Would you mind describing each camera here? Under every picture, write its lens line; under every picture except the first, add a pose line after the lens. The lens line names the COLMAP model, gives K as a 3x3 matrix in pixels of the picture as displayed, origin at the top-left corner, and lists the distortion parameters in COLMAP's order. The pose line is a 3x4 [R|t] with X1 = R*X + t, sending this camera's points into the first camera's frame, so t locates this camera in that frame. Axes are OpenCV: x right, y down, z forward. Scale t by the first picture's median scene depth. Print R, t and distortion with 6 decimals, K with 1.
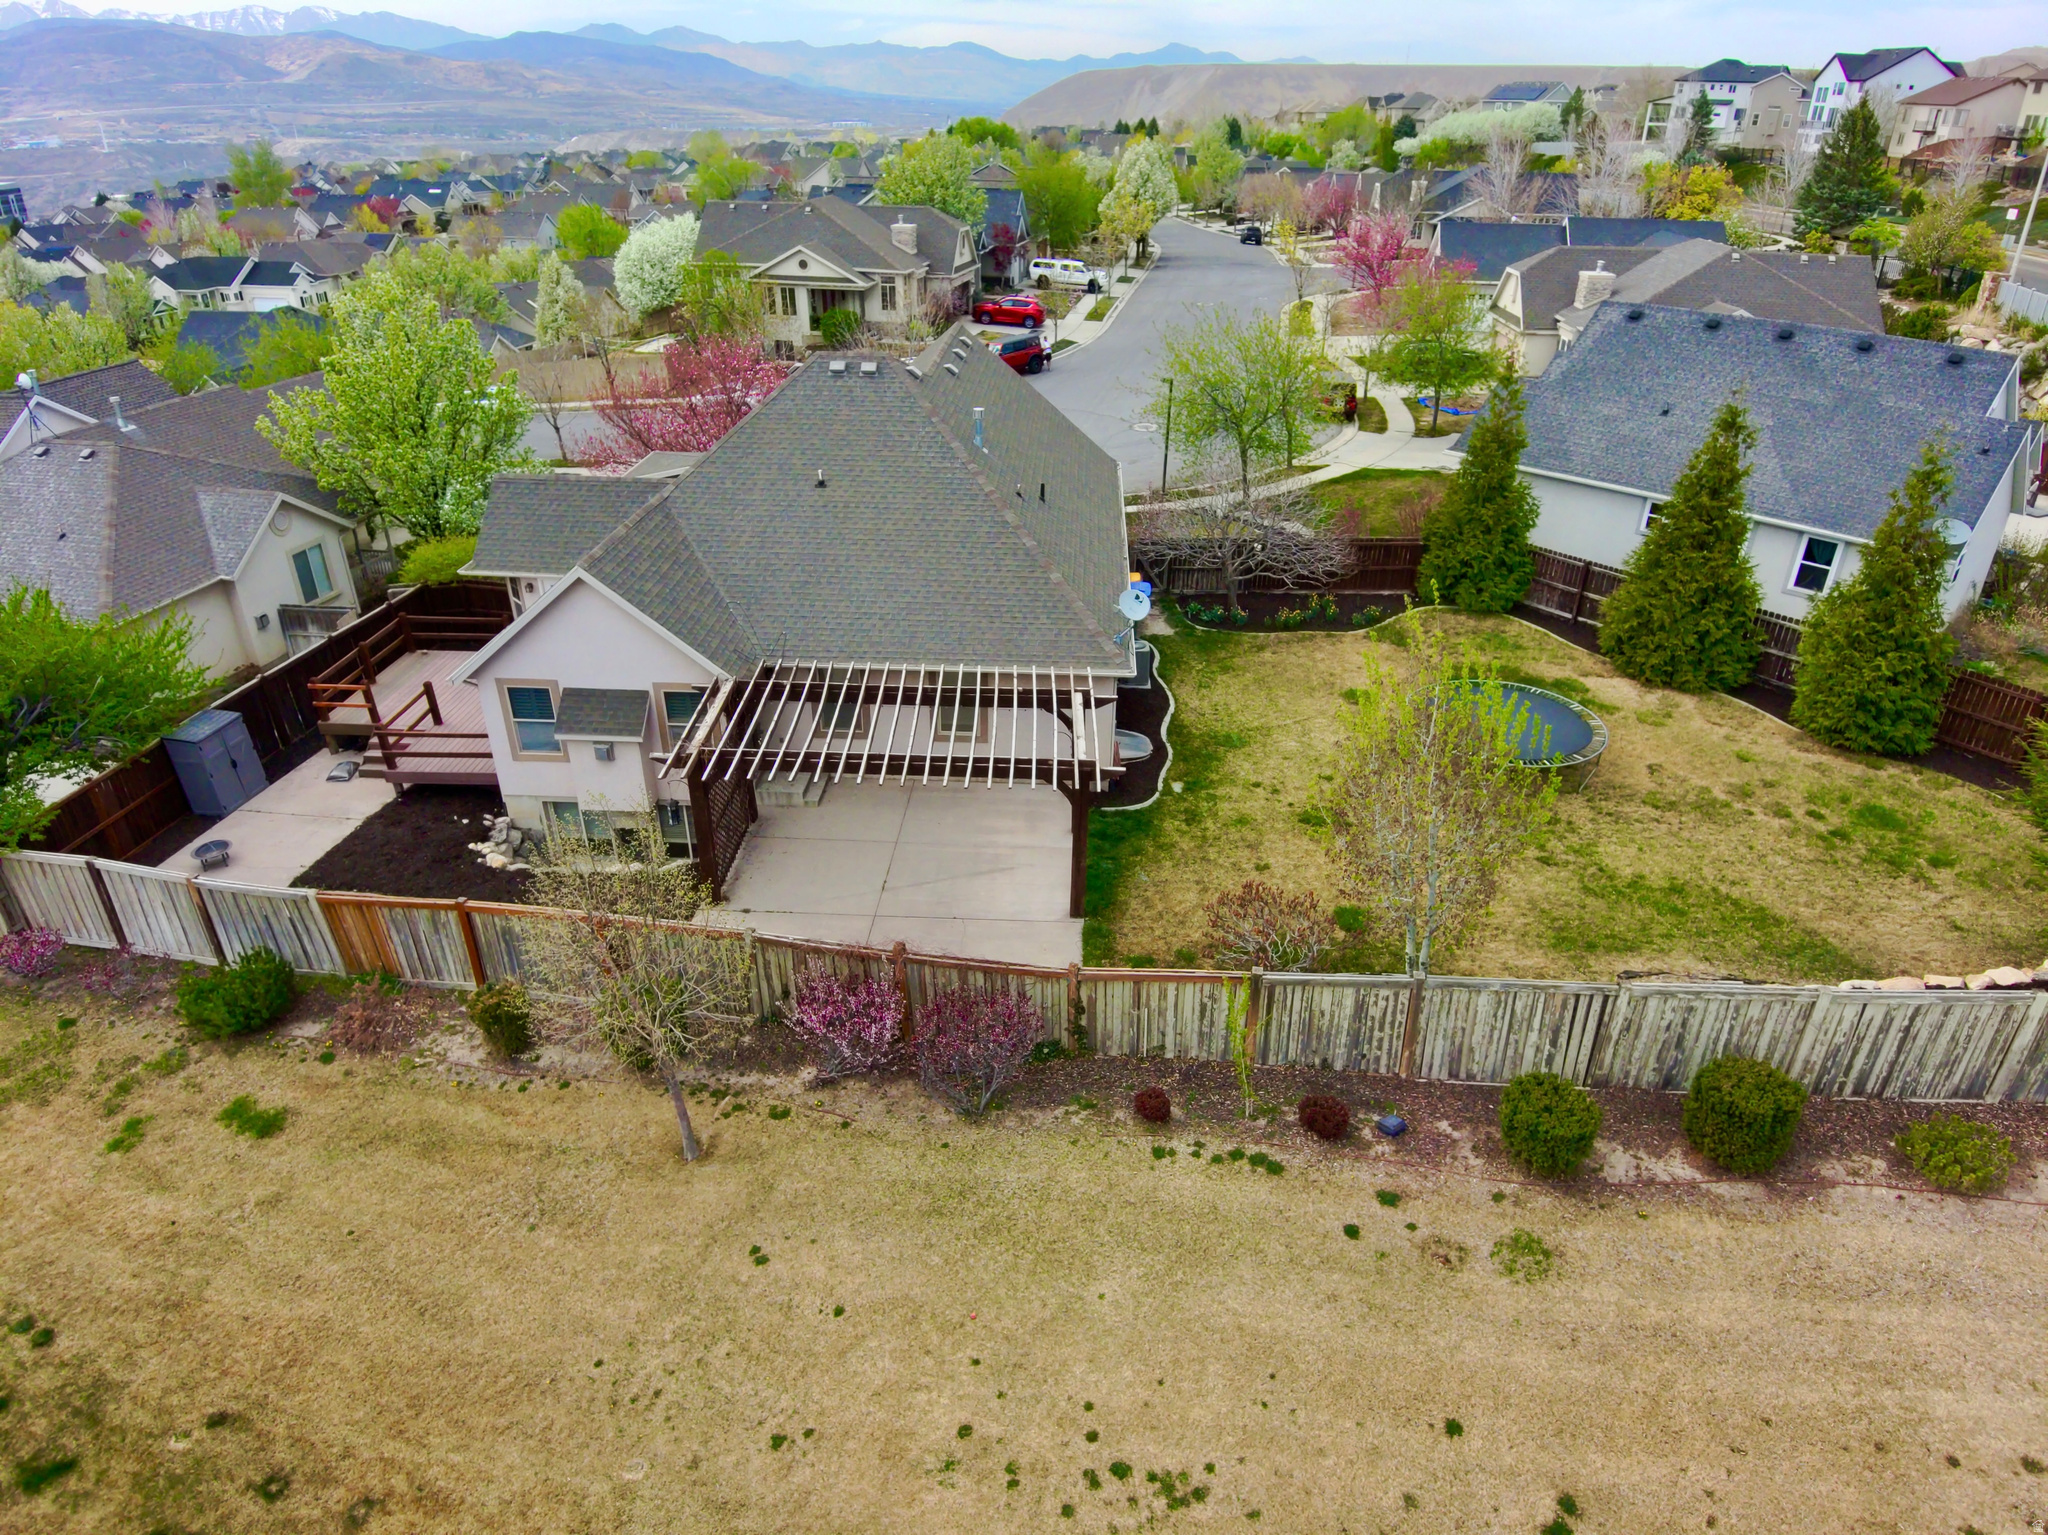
lens RADIAL K [[1207.1, 0, 1031.1], [0, 1207.1, 756.9], [0, 0, 1]] dist [0.084012, -0.112856]
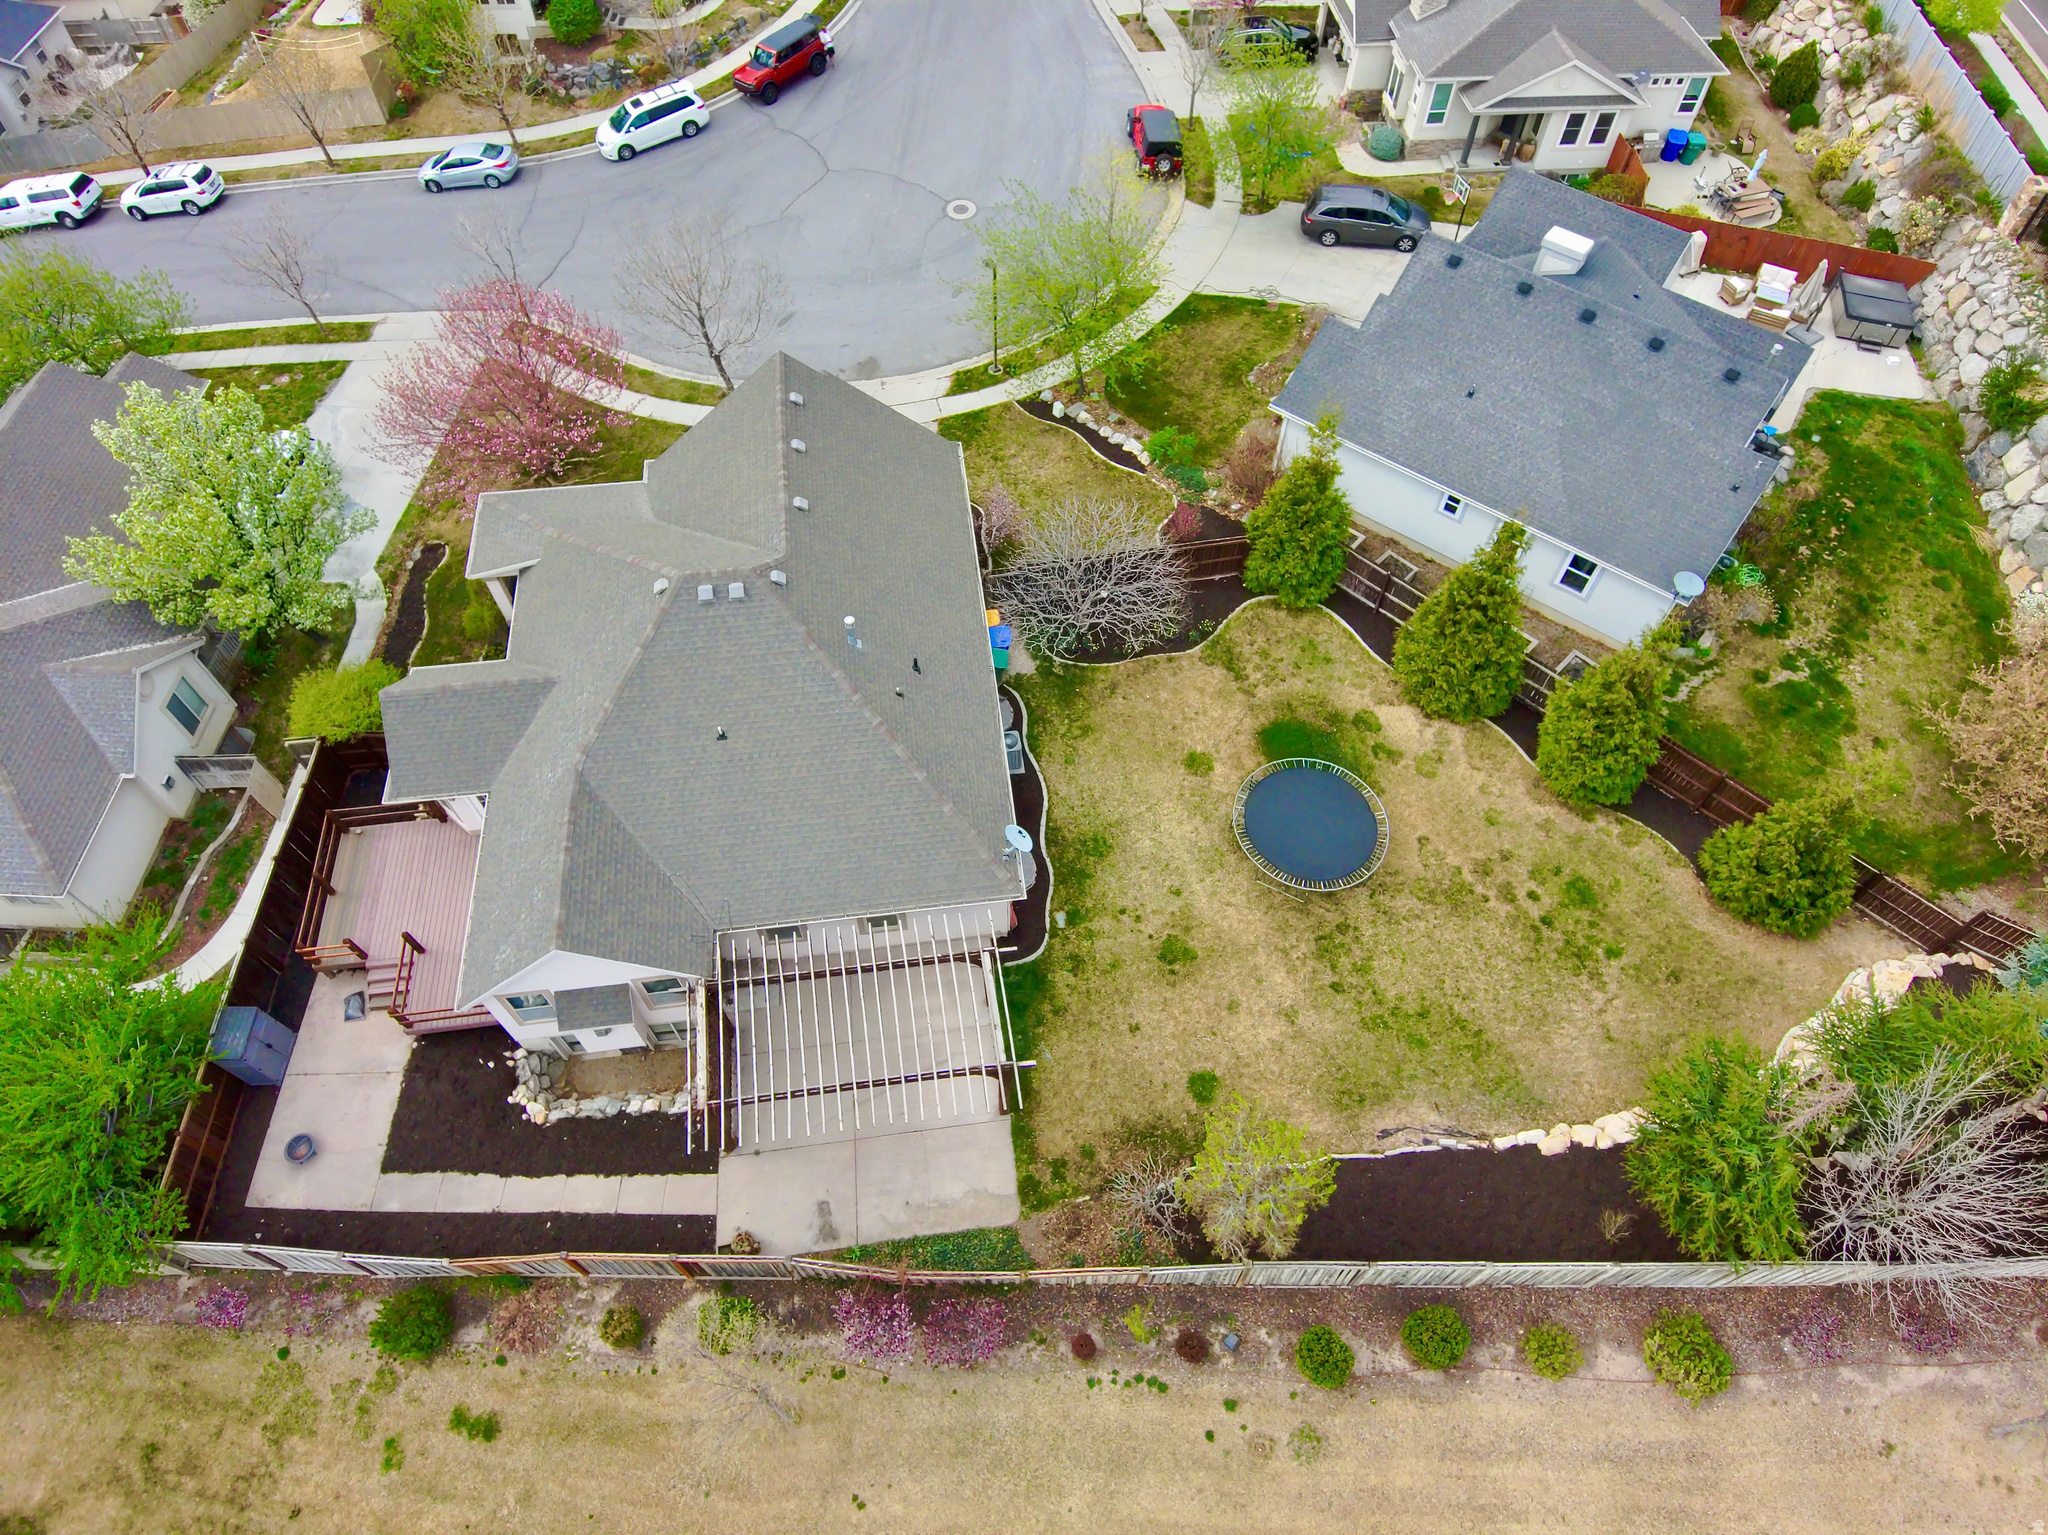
lens RADIAL K [[1207.1, 0, 1031.1], [0, 1207.1, 756.9], [0, 0, 1]] dist [0.084012, -0.112856]
pose [[0.984807, -0.143861, 0.097255, -0.006537], [0.082714, 0.881059, 0.465718, -0.727160], [-0.152686, -0.450599, 0.879572, -0.018243]]
